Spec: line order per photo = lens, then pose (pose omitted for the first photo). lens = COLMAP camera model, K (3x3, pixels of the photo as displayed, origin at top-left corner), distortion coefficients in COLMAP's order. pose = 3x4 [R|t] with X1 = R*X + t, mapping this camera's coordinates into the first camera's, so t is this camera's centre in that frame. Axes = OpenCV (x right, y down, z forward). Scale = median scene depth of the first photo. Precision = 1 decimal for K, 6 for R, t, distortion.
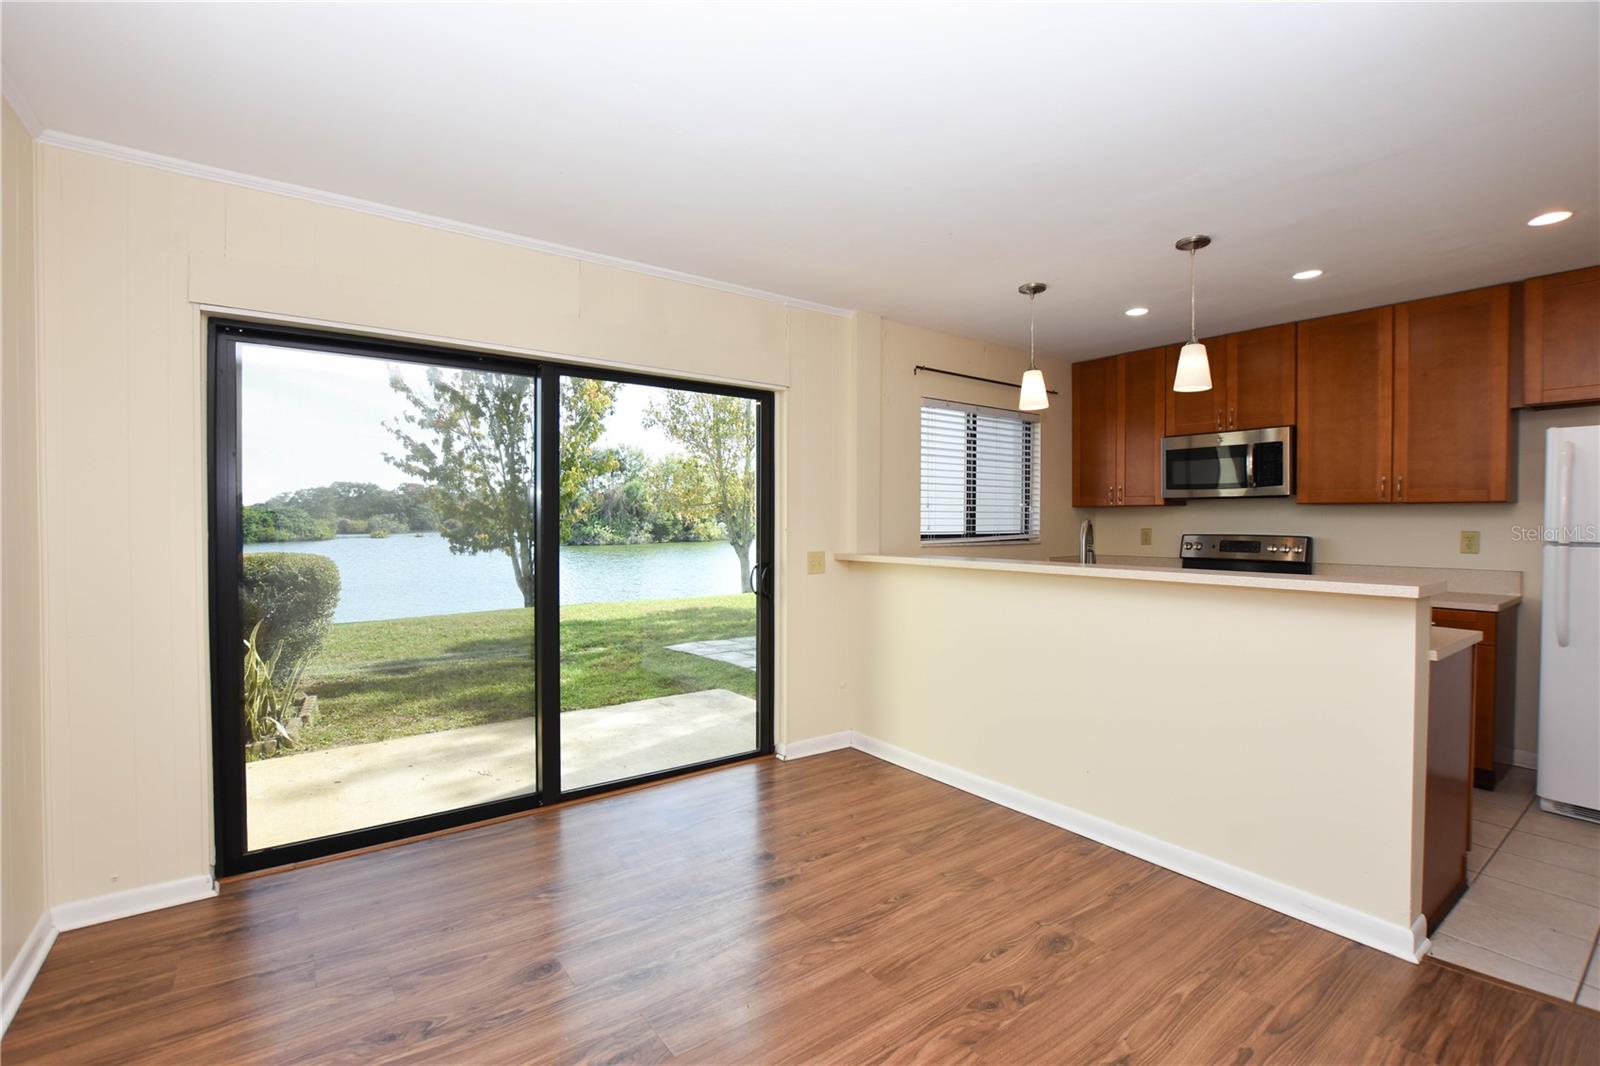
lens RADIAL K [[712.1, 0, 790.0], [0, 712.1, 532.9], [0, 0, 1]] dist [-0.027239, 0.001419]
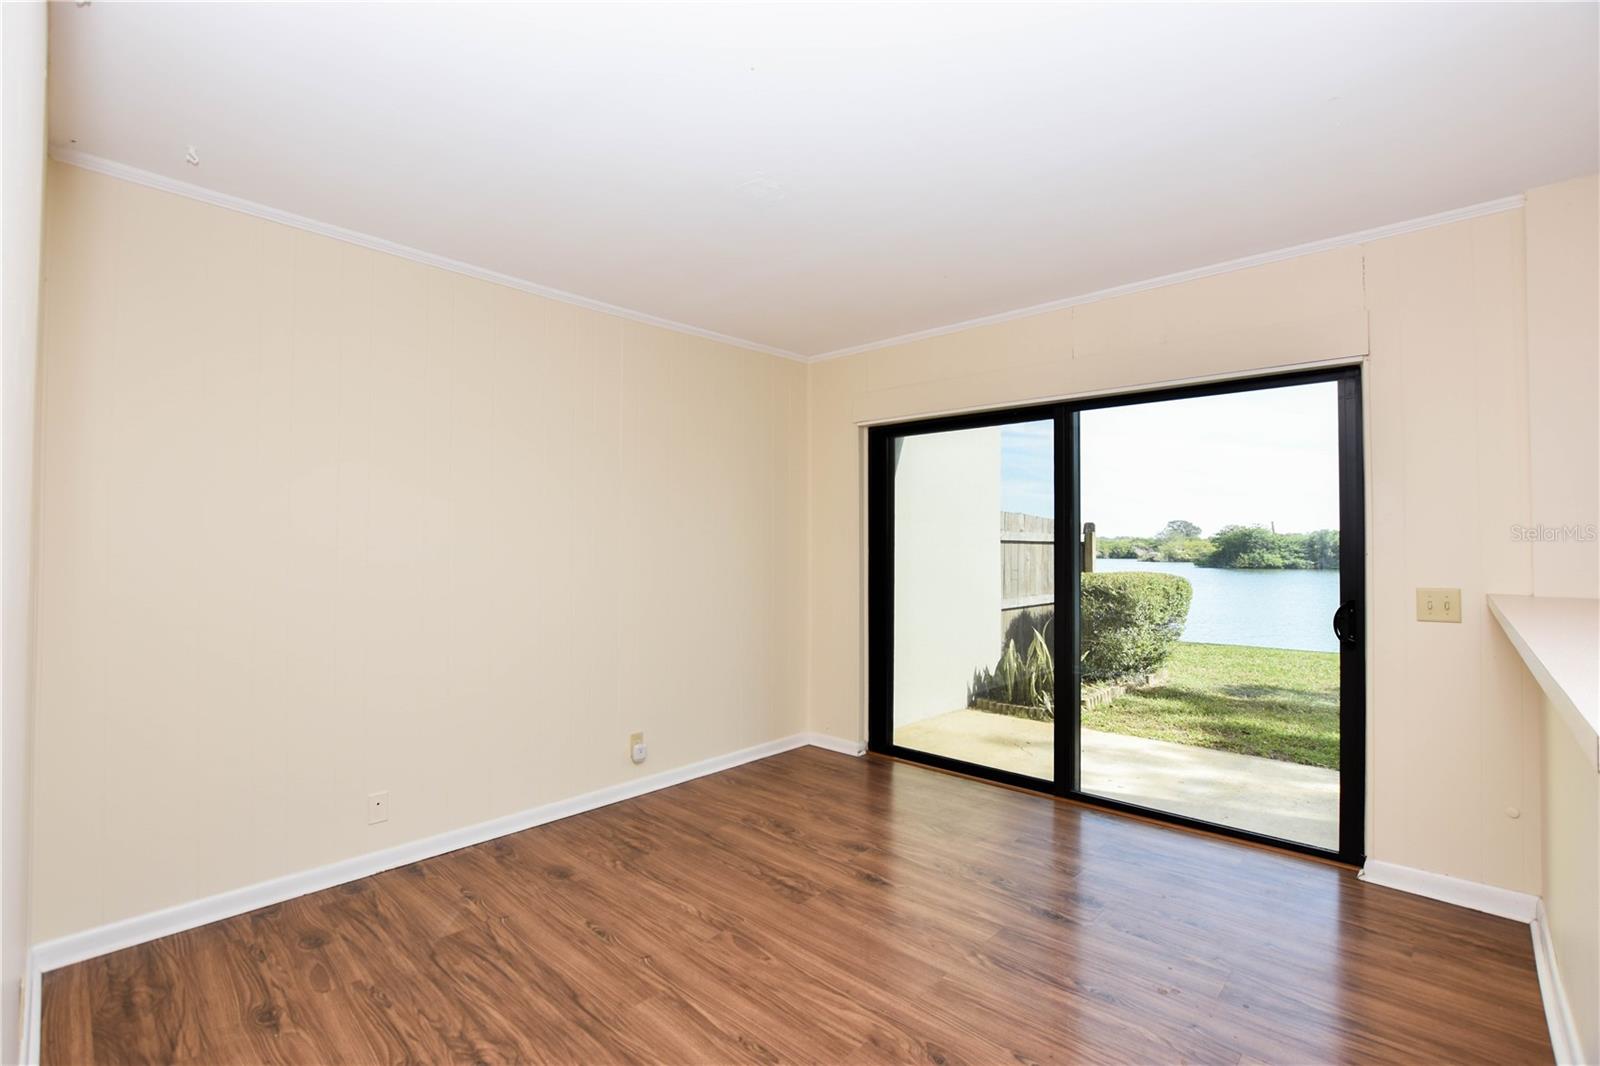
lens RADIAL K [[712.1, 0, 790.0], [0, 712.1, 532.9], [0, 0, 1]] dist [-0.027239, 0.001419]
pose [[0.180677, -0.021103, -0.983316, 0.567293], [-0.016266, 0.999569, -0.024440, 0.000450], [0.983408, 0.020410, 0.180256, 0.300351]]
